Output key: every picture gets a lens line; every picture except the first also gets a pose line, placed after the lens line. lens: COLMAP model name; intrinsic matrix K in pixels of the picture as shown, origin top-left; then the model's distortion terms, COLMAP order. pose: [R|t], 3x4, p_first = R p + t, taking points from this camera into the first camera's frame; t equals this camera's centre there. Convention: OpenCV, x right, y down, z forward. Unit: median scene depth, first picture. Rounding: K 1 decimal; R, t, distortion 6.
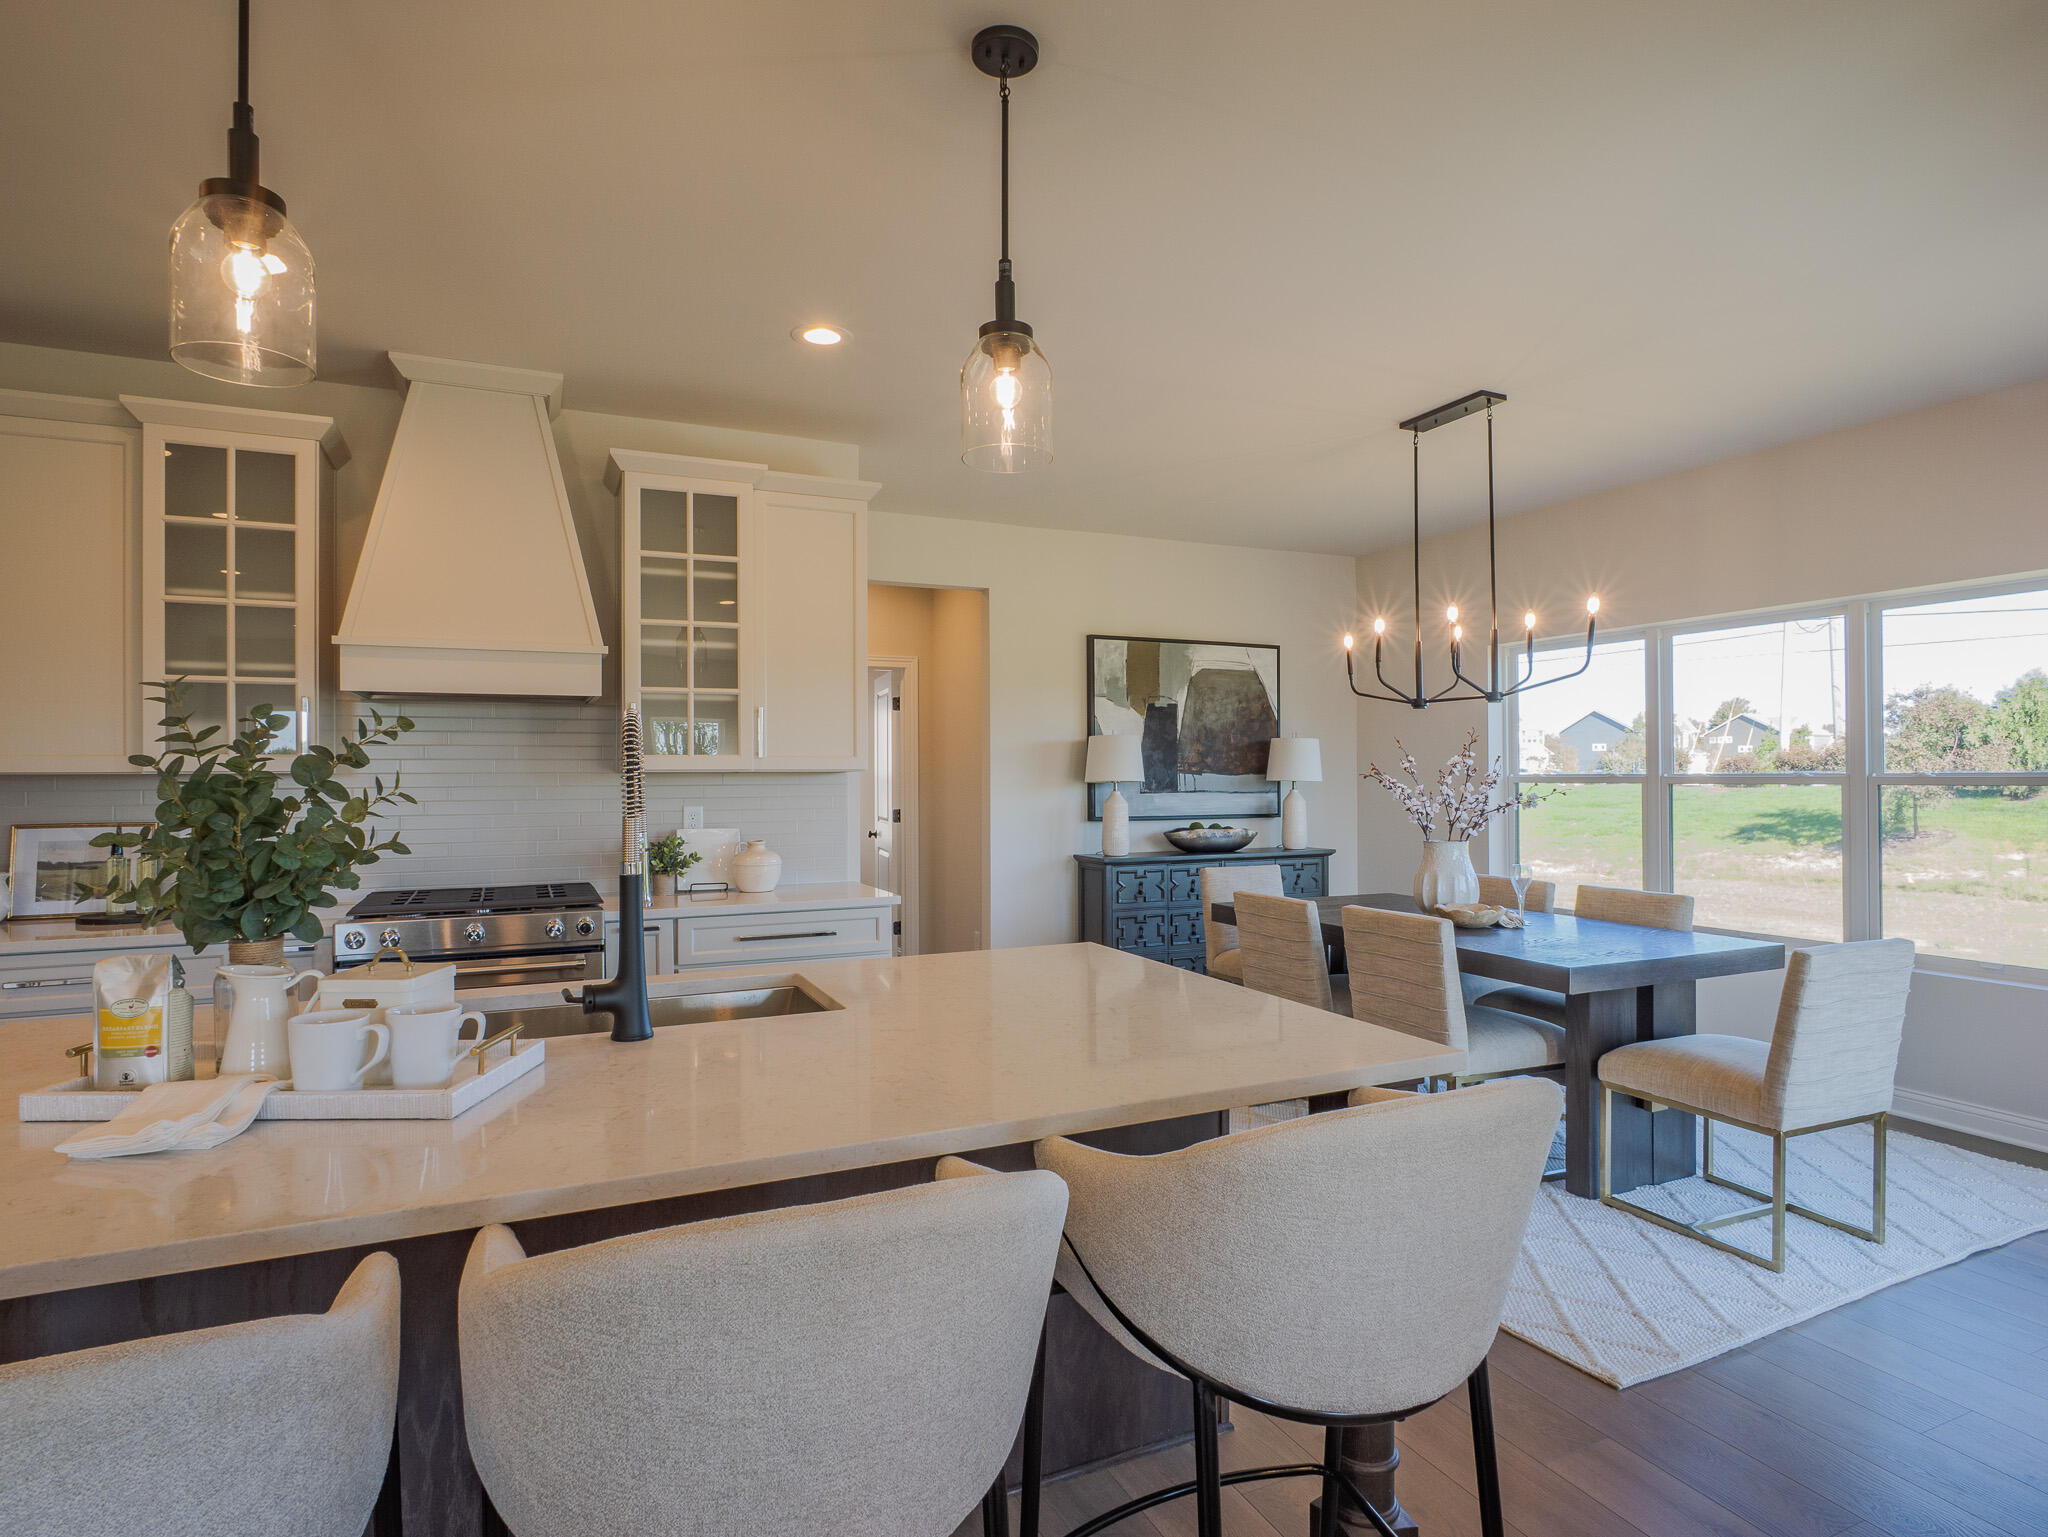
lens RADIAL K [[1100.7, 0, 1024.2], [0, 1100.7, 772.7], [0, 0, 1]] dist [-0.014028, 0.002719]
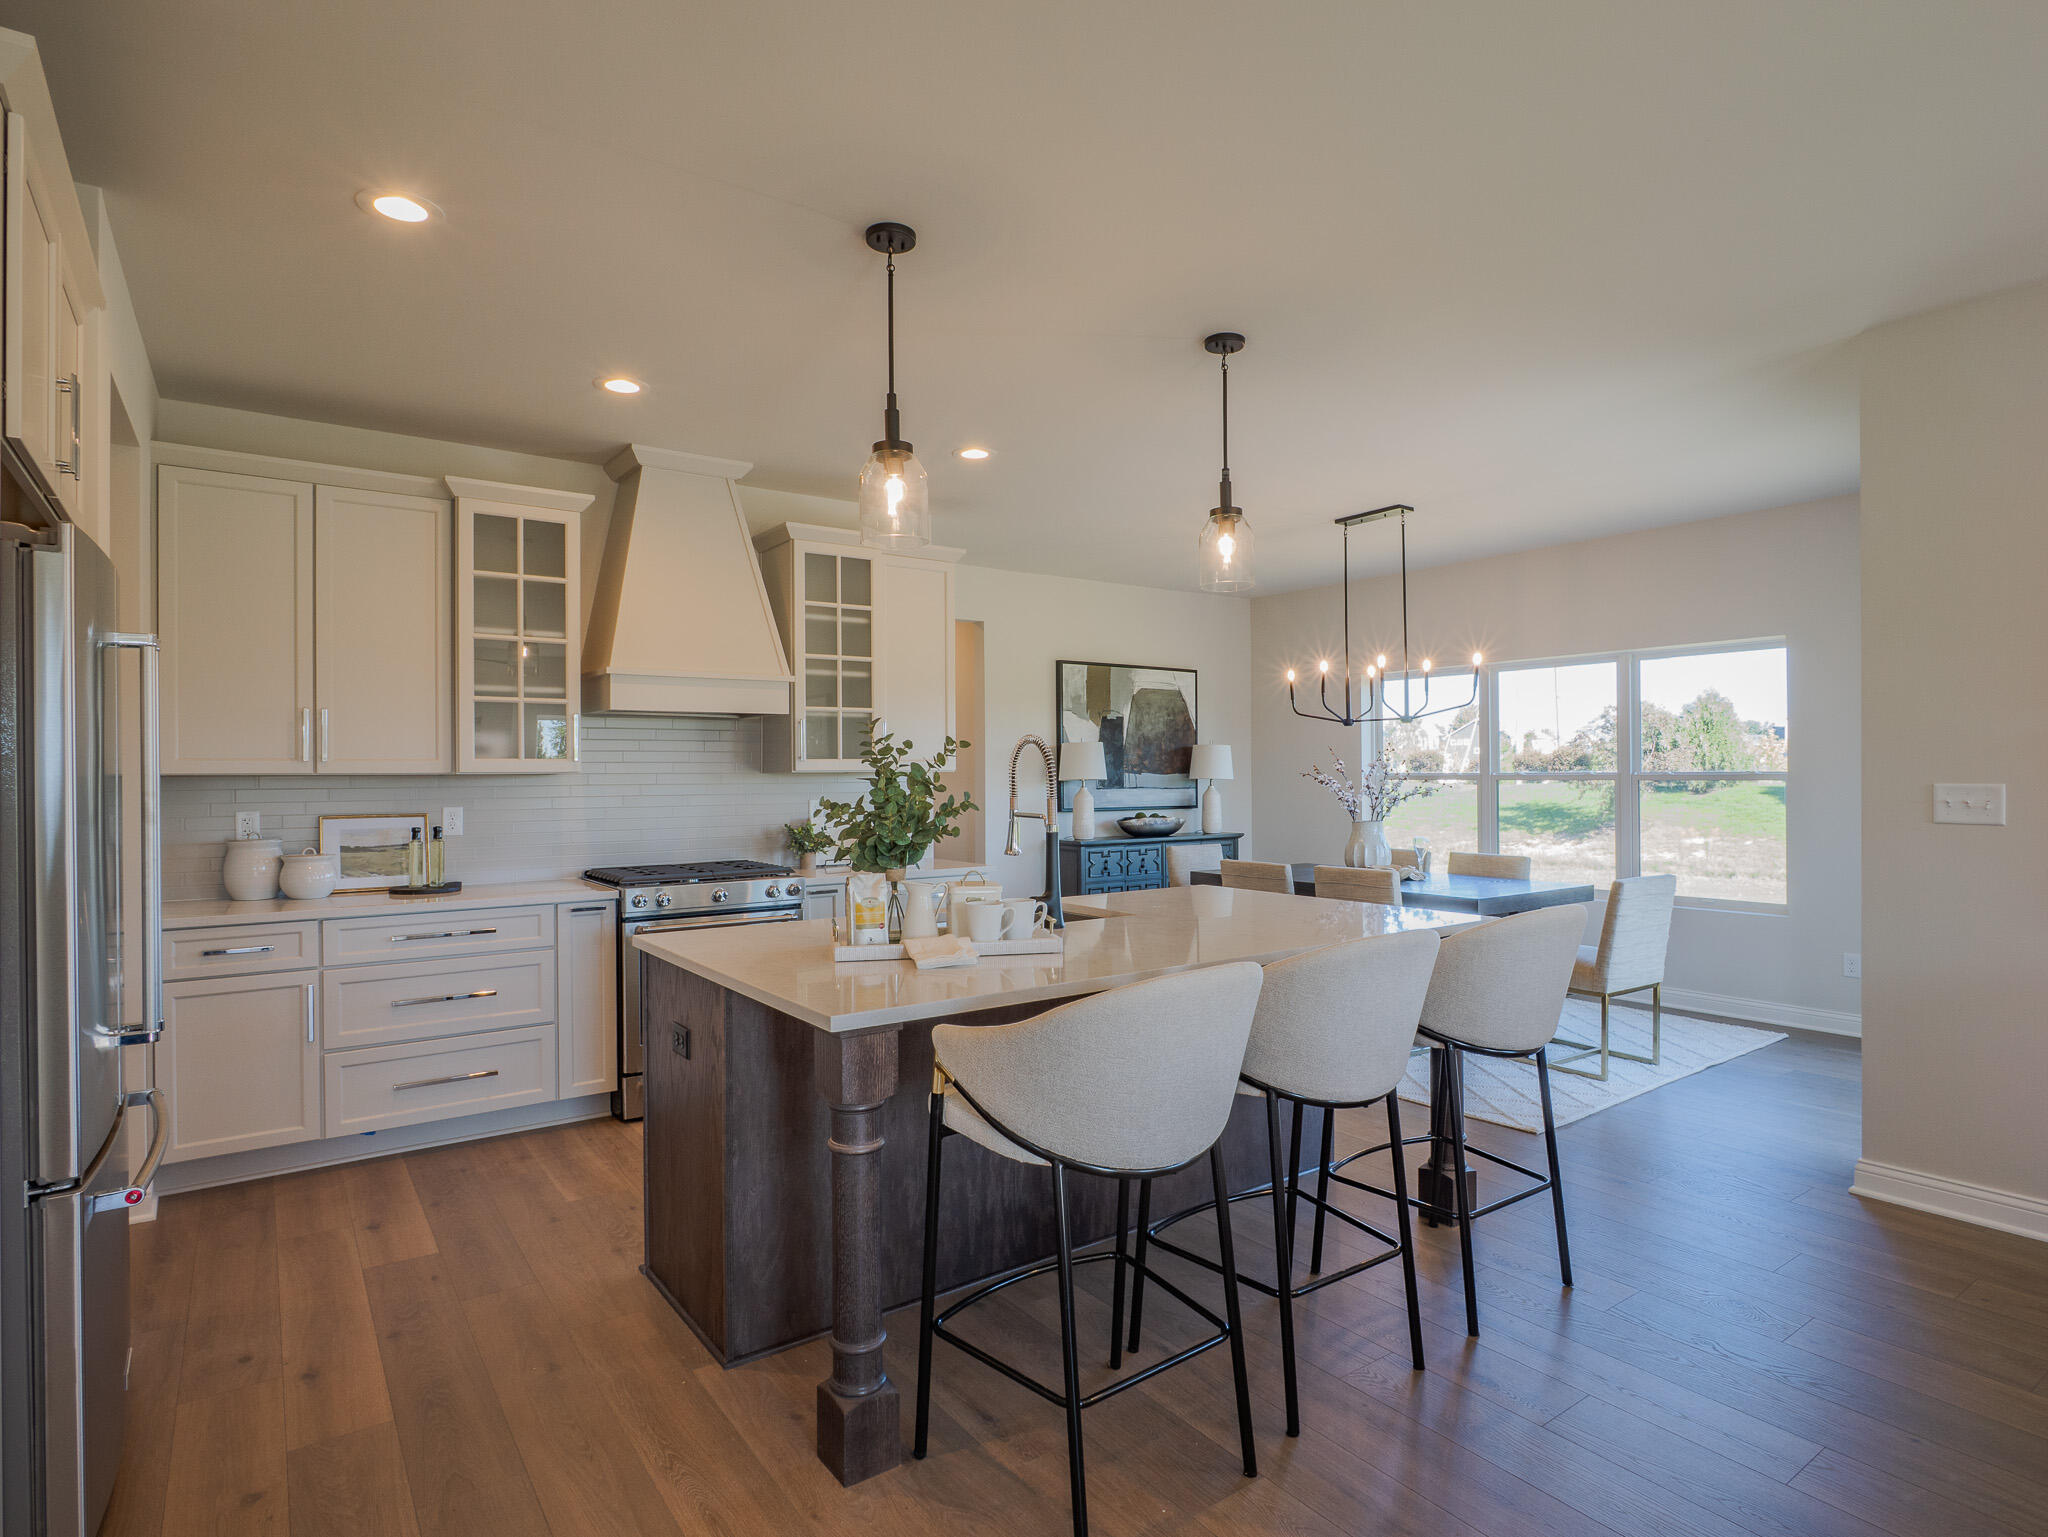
lens RADIAL K [[1100.7, 0, 1024.6], [0, 1100.7, 772.3], [0, 0, 1]] dist [-0.014028, 0.002719]
pose [[0.981623, -0.000707, 0.190831, -0.294321], [0.000688, 1.000000, 0.000168, -0.000603], [-0.190831, -0.000033, 0.981623, -0.272952]]
